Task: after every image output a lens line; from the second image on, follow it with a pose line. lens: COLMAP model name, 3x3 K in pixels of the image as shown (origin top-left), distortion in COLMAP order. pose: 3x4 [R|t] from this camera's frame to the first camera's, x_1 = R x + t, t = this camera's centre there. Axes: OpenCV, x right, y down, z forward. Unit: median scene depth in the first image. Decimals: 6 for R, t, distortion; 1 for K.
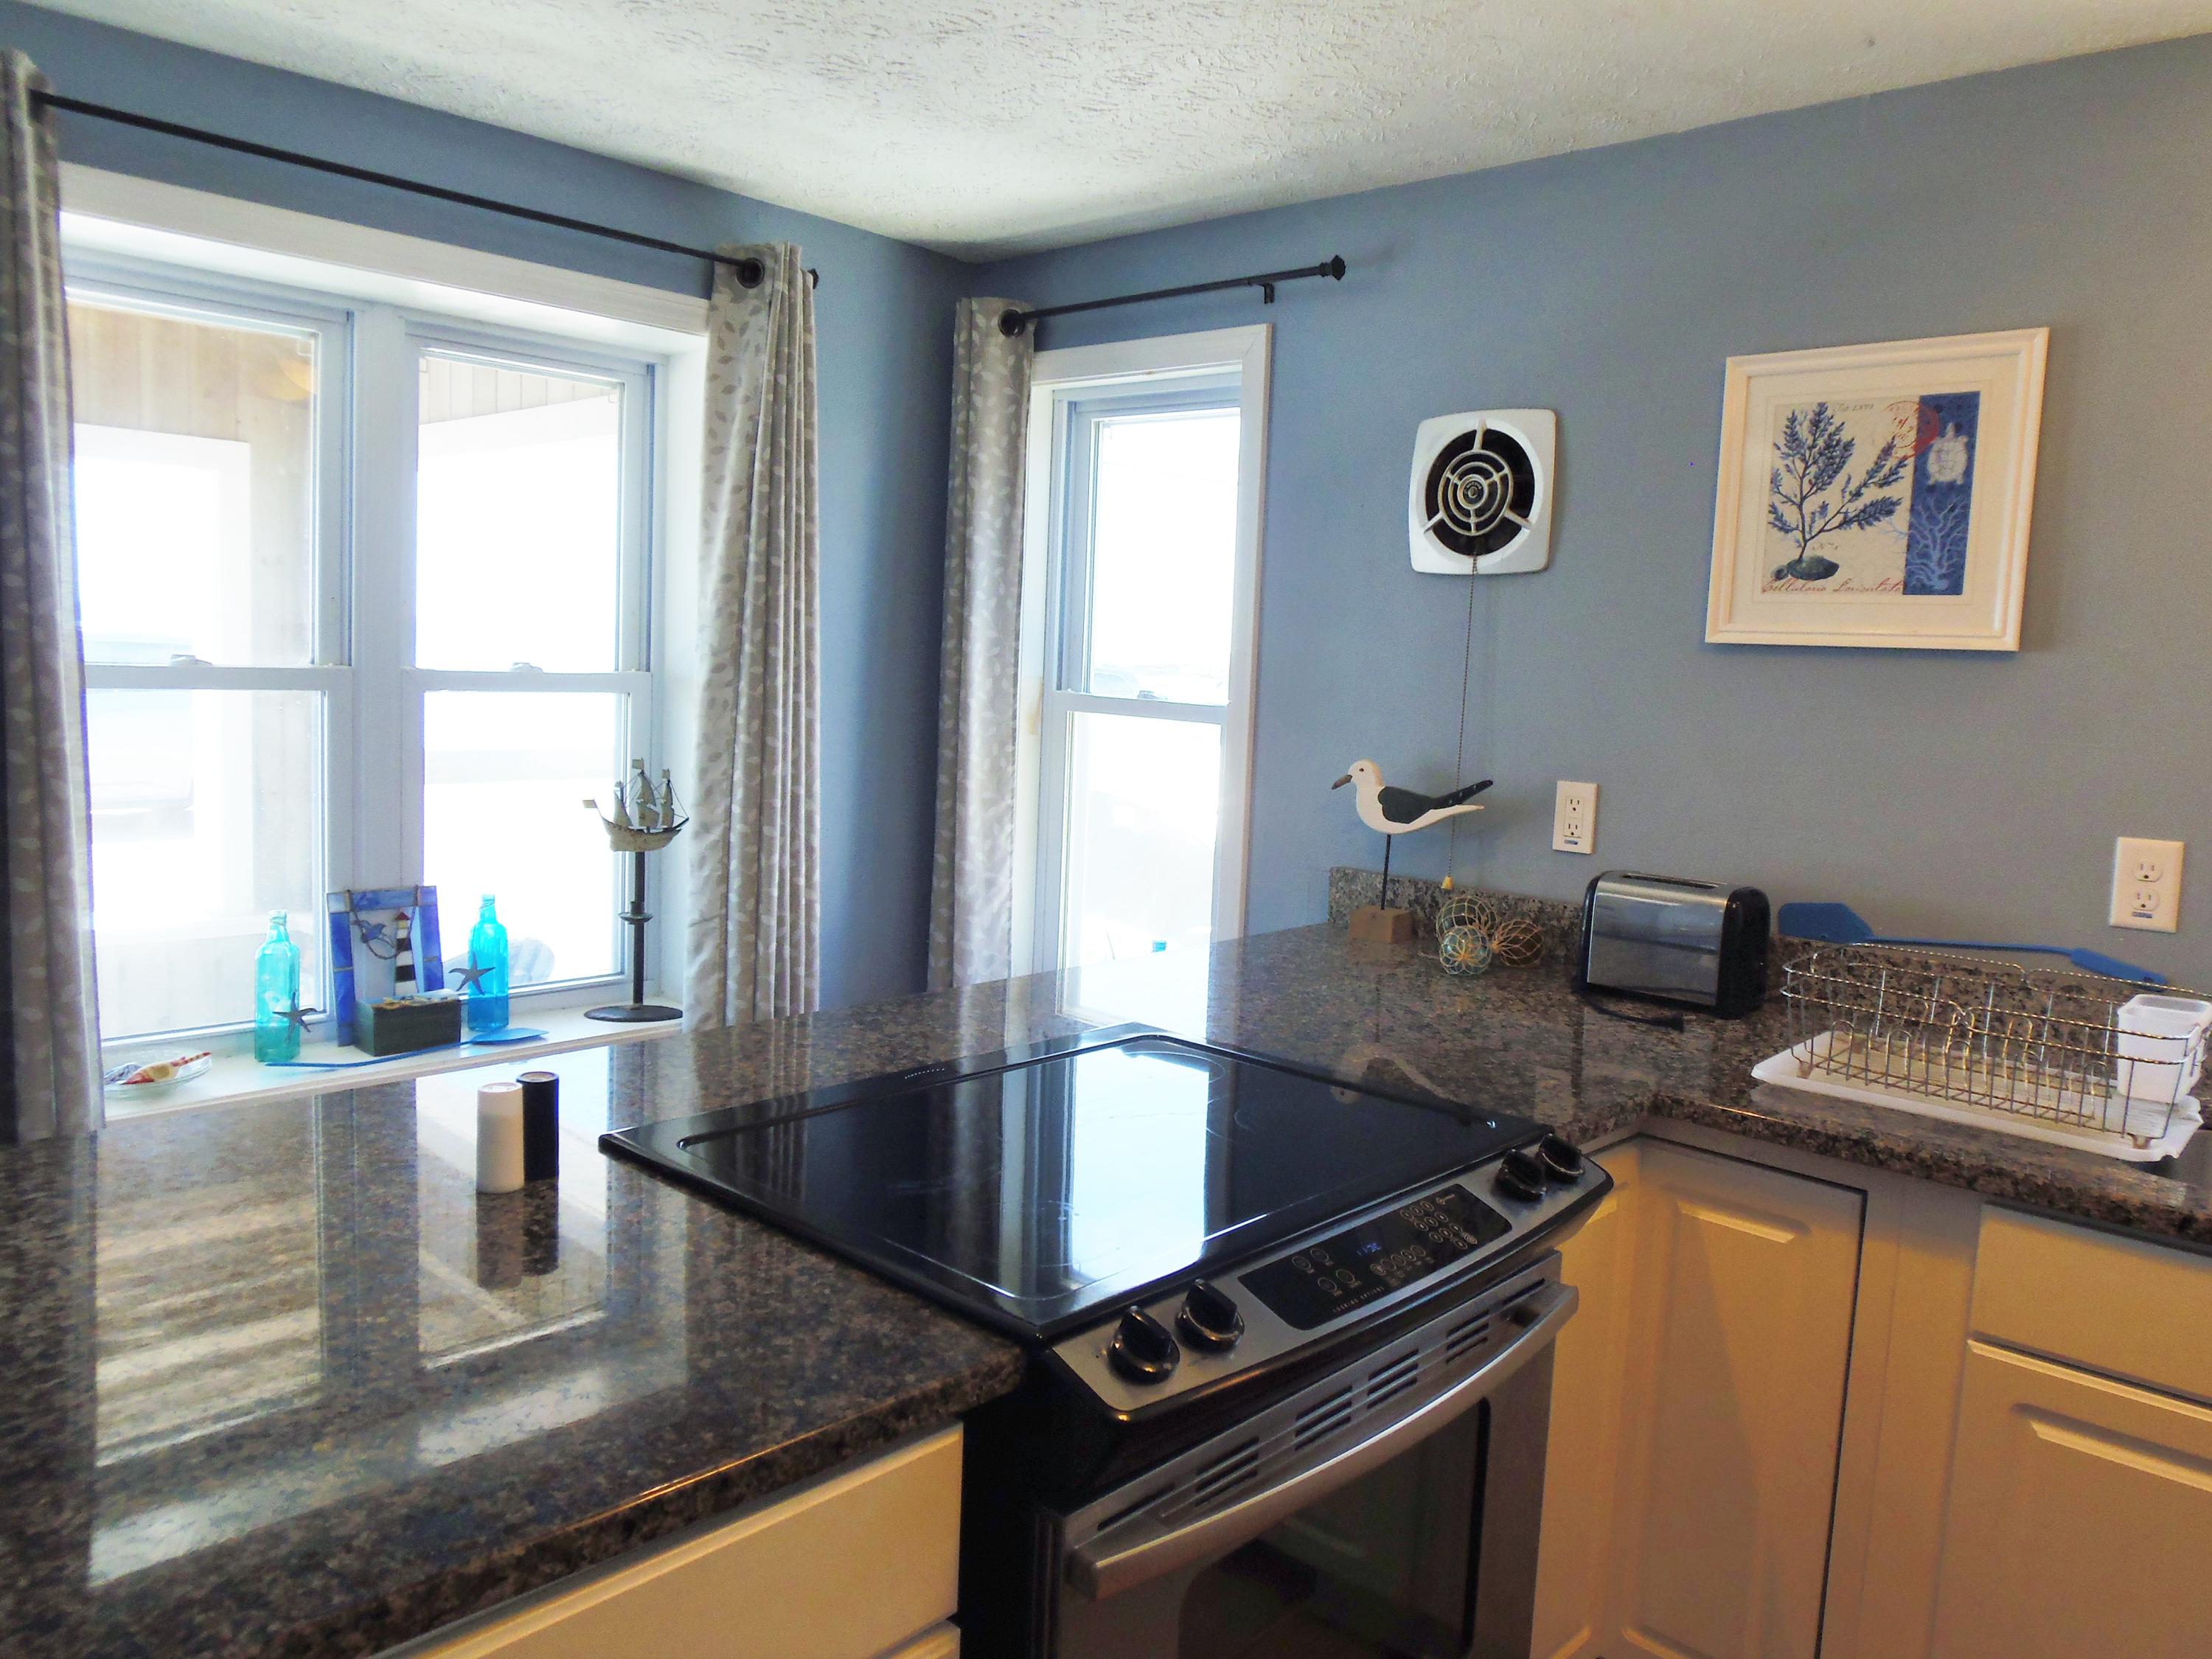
lens RADIAL K [[1605.4, 0, 1099.6], [0, 1605.4, 806.5], [0, 0, 1]] dist [-0.010161, -0.019472]
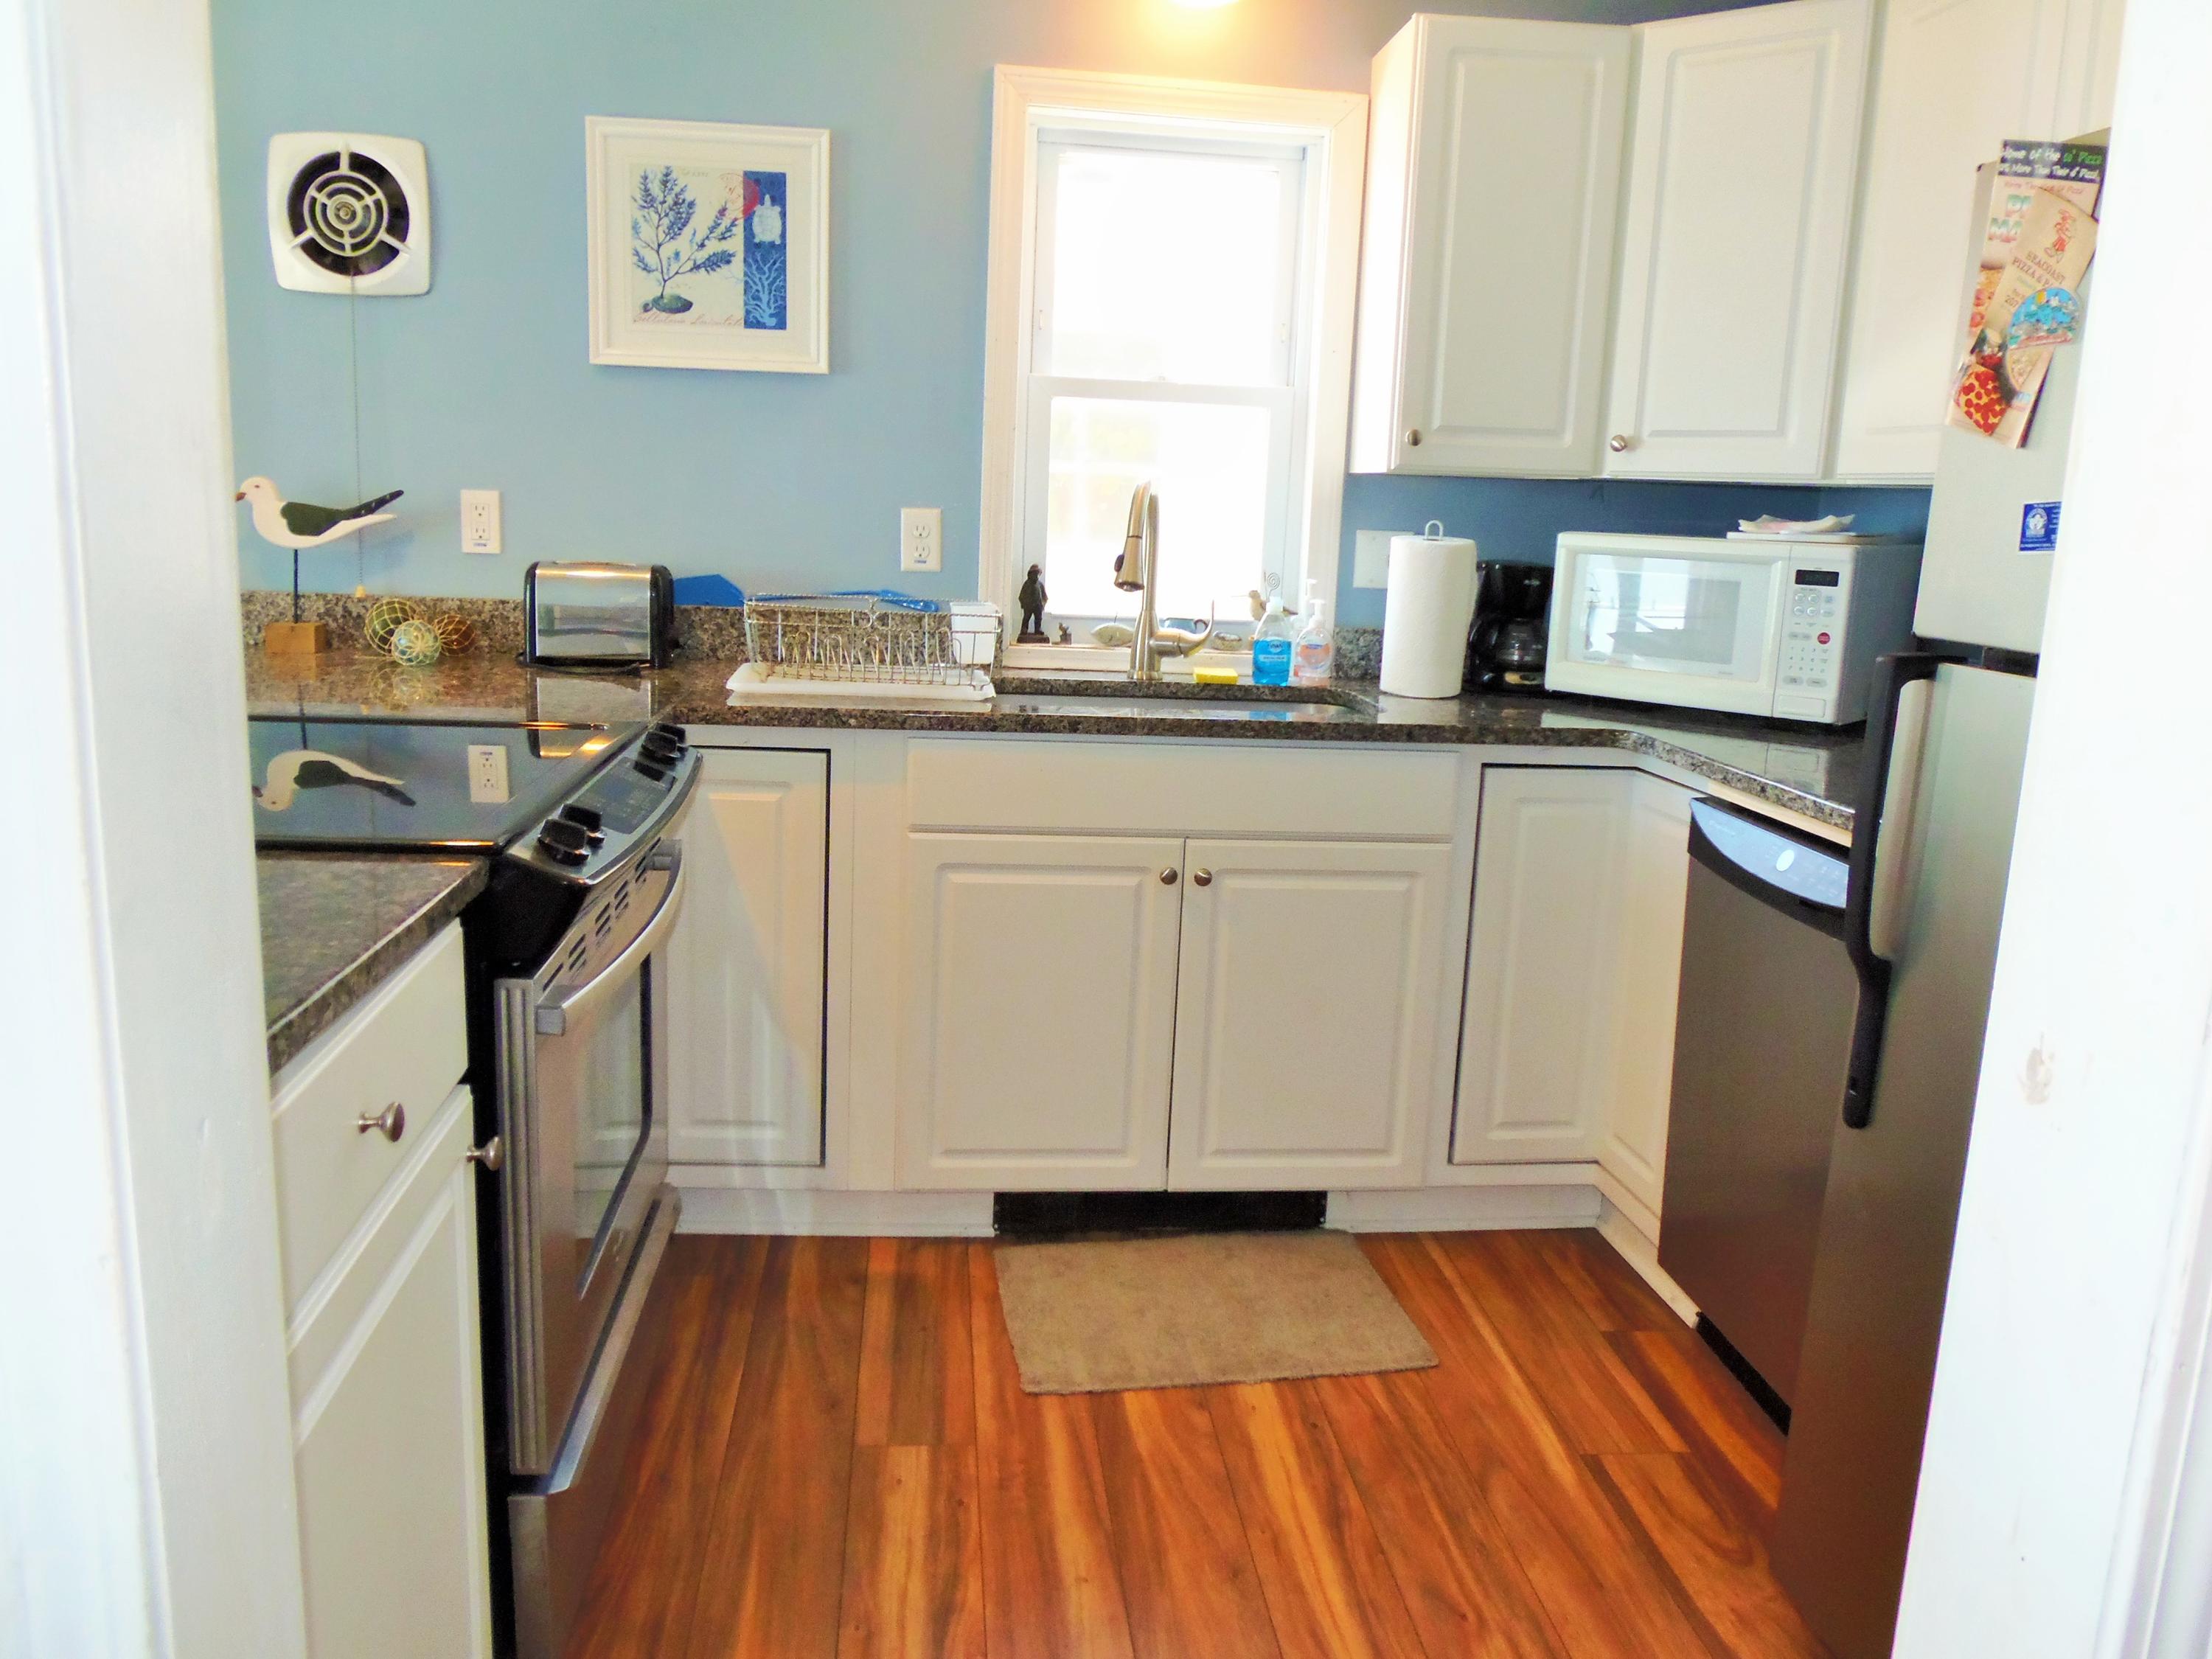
lens RADIAL K [[1605.4, 0, 1111.6], [0, 1605.4, 808.8], [0, 0, 1]] dist [-0.010161, -0.019472]
pose [[0.647487, -0.157286, 0.745669, -0.311864], [0.064468, 0.986267, 0.152056, 0.068223], [-0.759345, -0.050383, 0.648735, -0.082939]]
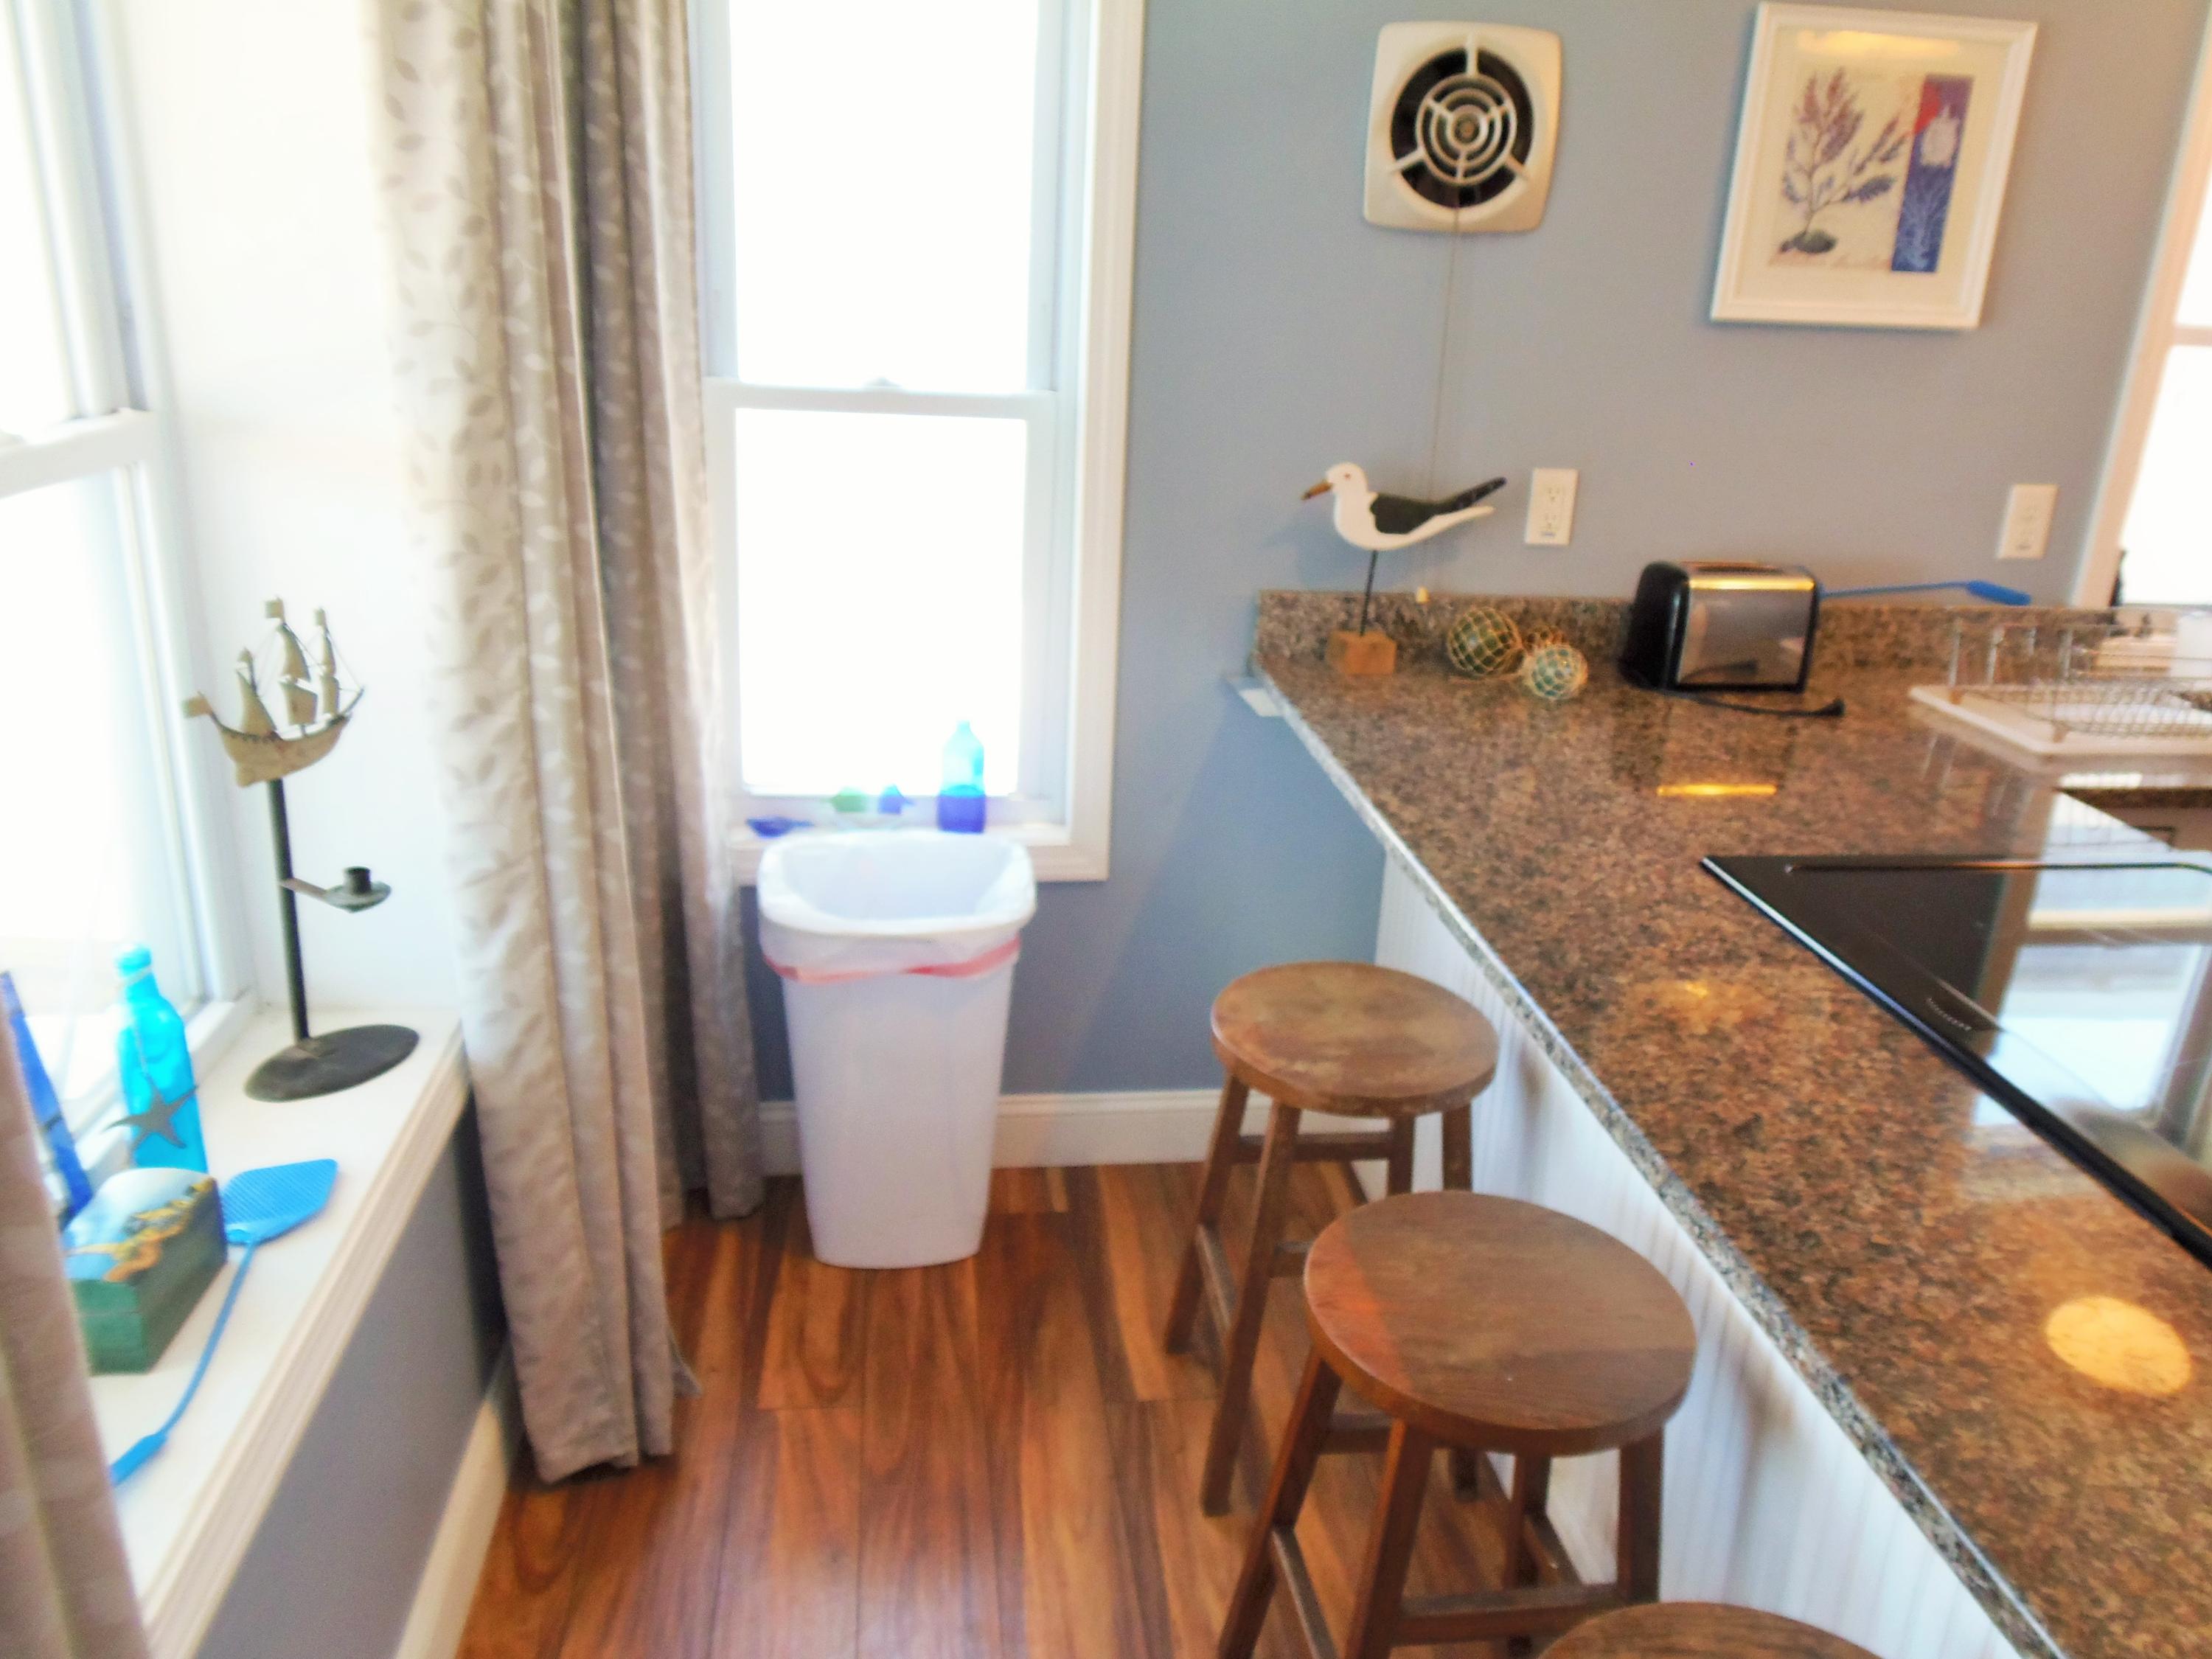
lens RADIAL K [[1605.4, 0, 1106.8], [0, 1605.4, 819.8], [0, 0, 1]] dist [-0.010161, -0.019472]
pose [[0.648682, -0.266661, 0.712814, -0.647069], [0.064426, 0.952486, 0.297692, -0.125852], [-0.758328, -0.147183, 0.635040, 0.620124]]
